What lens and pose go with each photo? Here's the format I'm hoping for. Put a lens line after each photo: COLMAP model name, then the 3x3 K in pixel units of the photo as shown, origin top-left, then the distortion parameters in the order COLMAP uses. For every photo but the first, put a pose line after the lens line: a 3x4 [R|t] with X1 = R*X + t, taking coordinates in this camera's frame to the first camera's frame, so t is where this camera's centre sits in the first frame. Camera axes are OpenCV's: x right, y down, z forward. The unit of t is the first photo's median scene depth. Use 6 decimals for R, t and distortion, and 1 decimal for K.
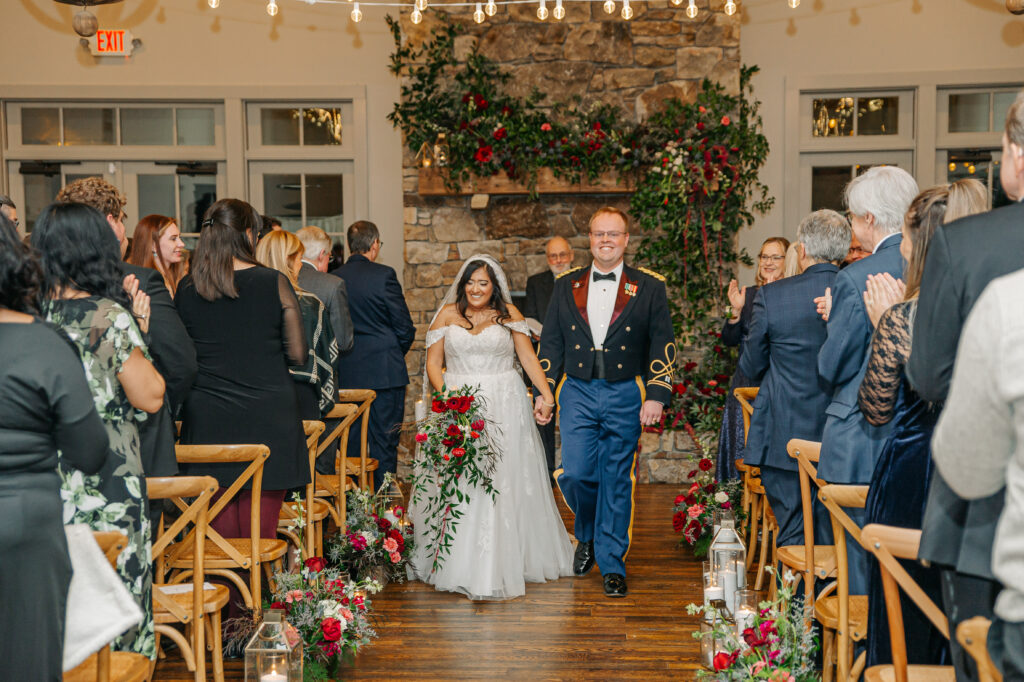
lens RADIAL K [[1513.1, 0, 513.4], [0, 1513.1, 345.1], [0, 0, 1]] dist [0.336575, -0.084580]
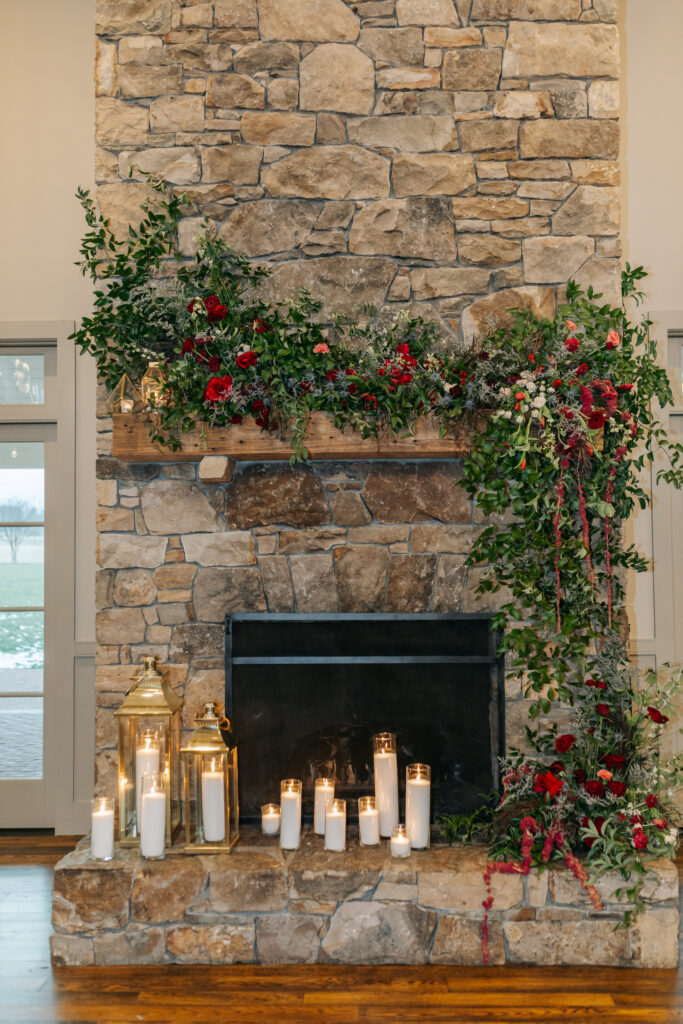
lens RADIAL K [[984.8, 0, 341.5], [0, 984.8, 512.0], [0, 0, 1]] dist [0.038301, -0.009703]
pose [[0.999368, 0.001144, 0.035530, 0.015245], [0.002105, 0.995824, -0.091274, -0.040177], [-0.035486, 0.091291, 0.995192, 0.599196]]
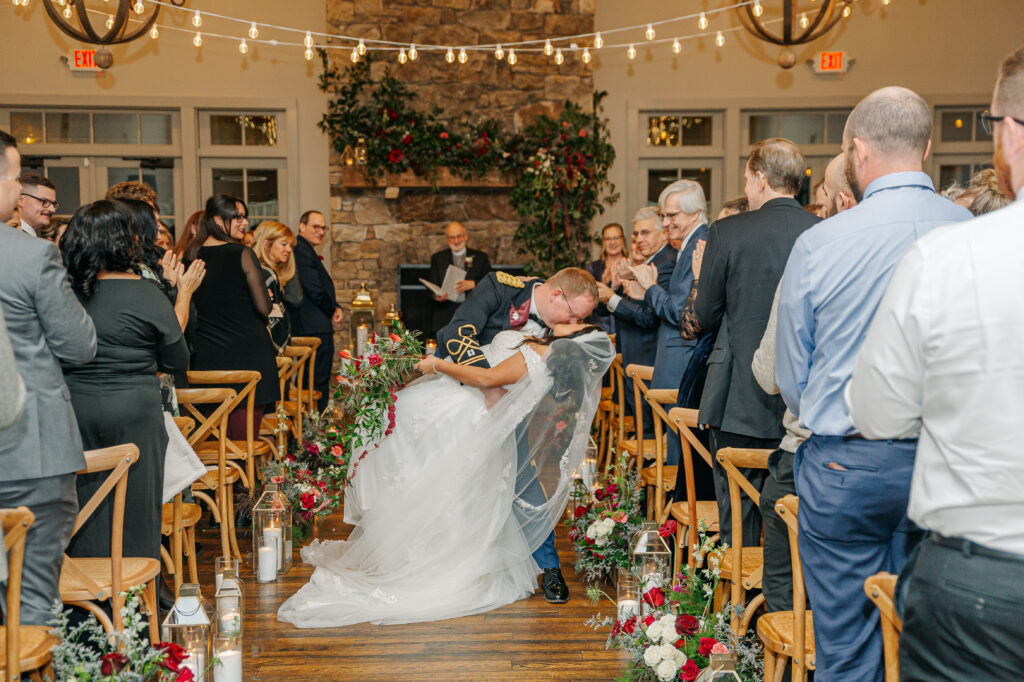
lens RADIAL K [[1322.7, 0, 512.0], [0, 1322.7, 341.0], [0, 0, 1]] dist [0.260841, -0.332973]
pose [[0.996244, -0.000707, 0.086592, -0.018415], [-0.001042, 0.999796, 0.020153, 0.006523], [-0.086588, -0.020168, 0.996040, -0.117308]]
